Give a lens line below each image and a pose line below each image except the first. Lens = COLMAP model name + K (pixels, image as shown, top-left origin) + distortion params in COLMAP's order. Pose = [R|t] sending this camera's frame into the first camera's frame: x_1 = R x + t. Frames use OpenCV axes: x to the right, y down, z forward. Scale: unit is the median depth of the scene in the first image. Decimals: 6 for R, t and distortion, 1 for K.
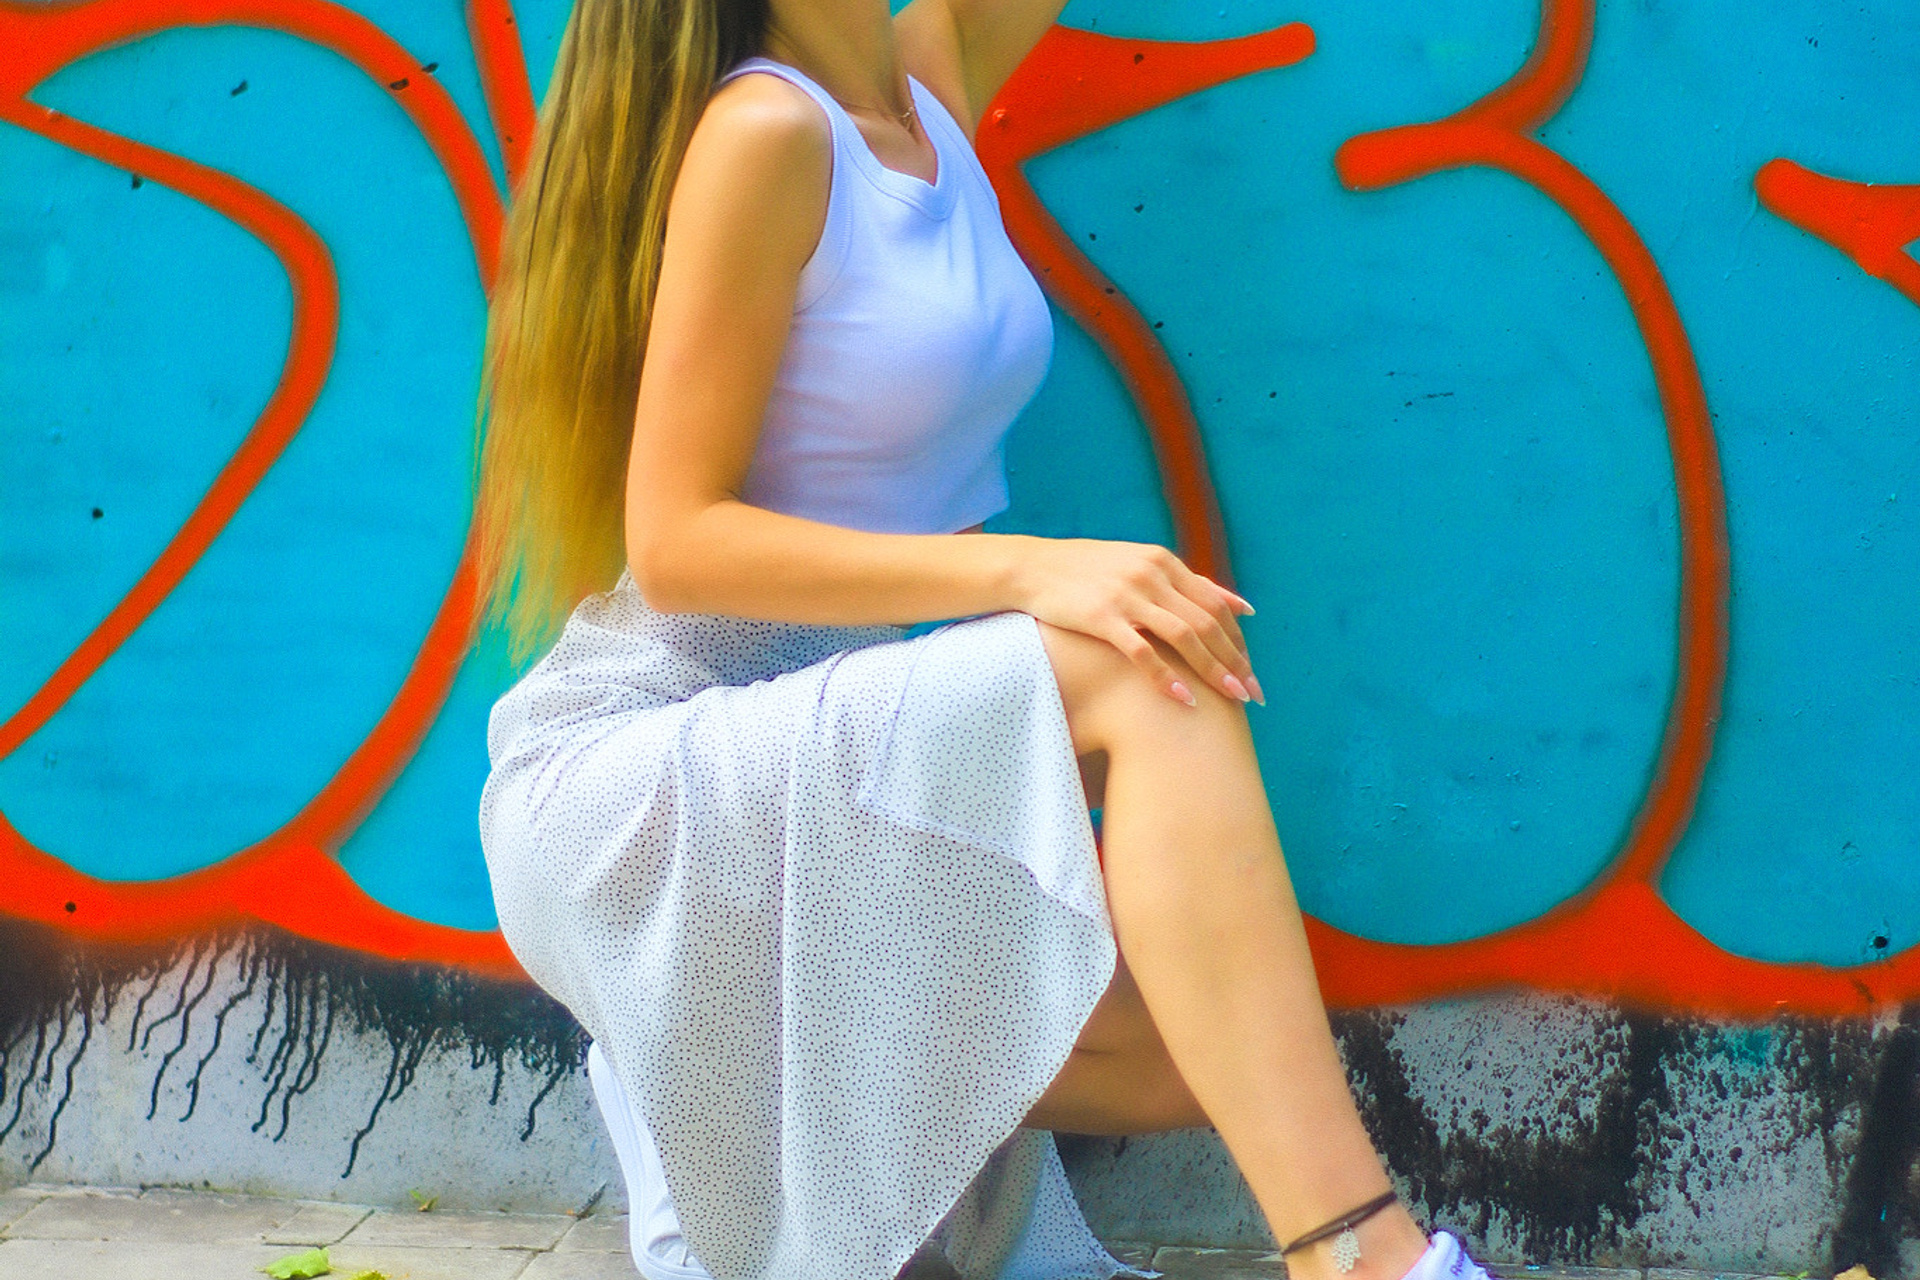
lens RADIAL K [[5862.8, 0, 1062.3], [0, 5862.8, 606.2], [0, 0, 1]] dist [-0.053267, 0.000000]
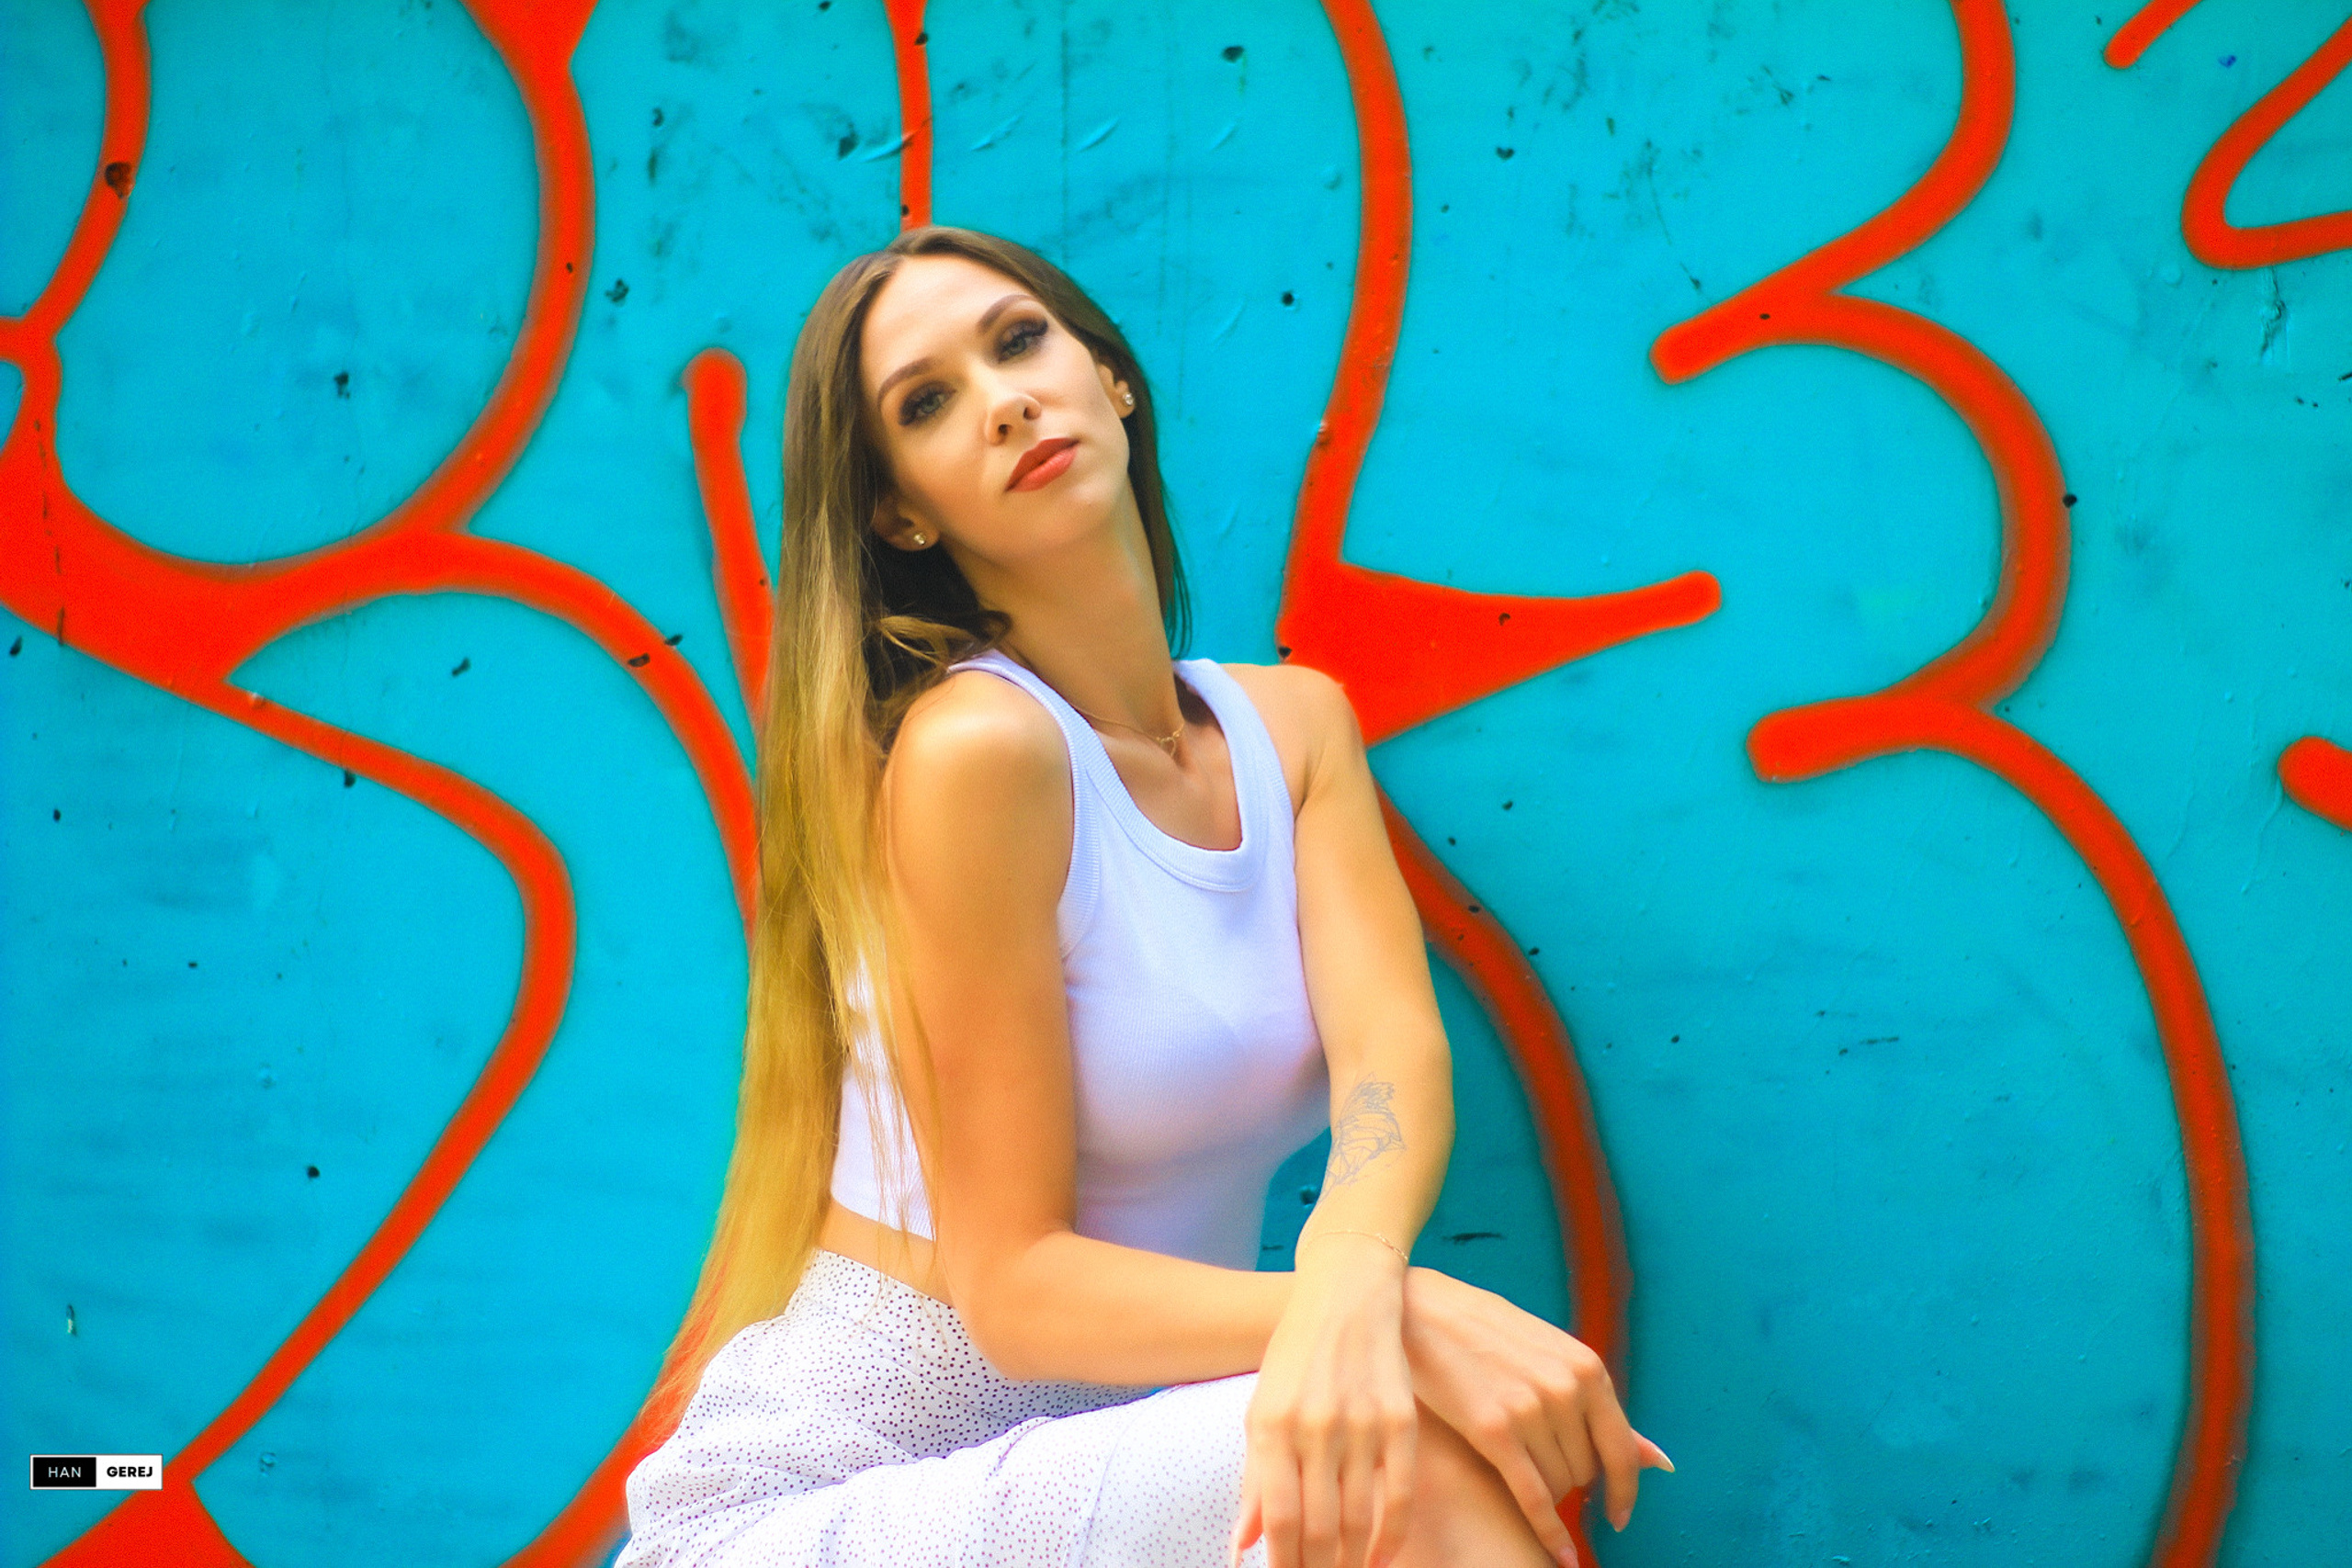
lens RADIAL K [[4933.4, 0, 1355.1], [0, 4933.4, 799.4], [0, 0, 1]] dist [-0.068873, 0.000000]
pose [[0.991496, -0.014091, -0.129375, 0.080291], [0.010184, 0.999473, -0.030808, -0.048679], [0.129741, 0.029229, 0.991117, 0.333950]]
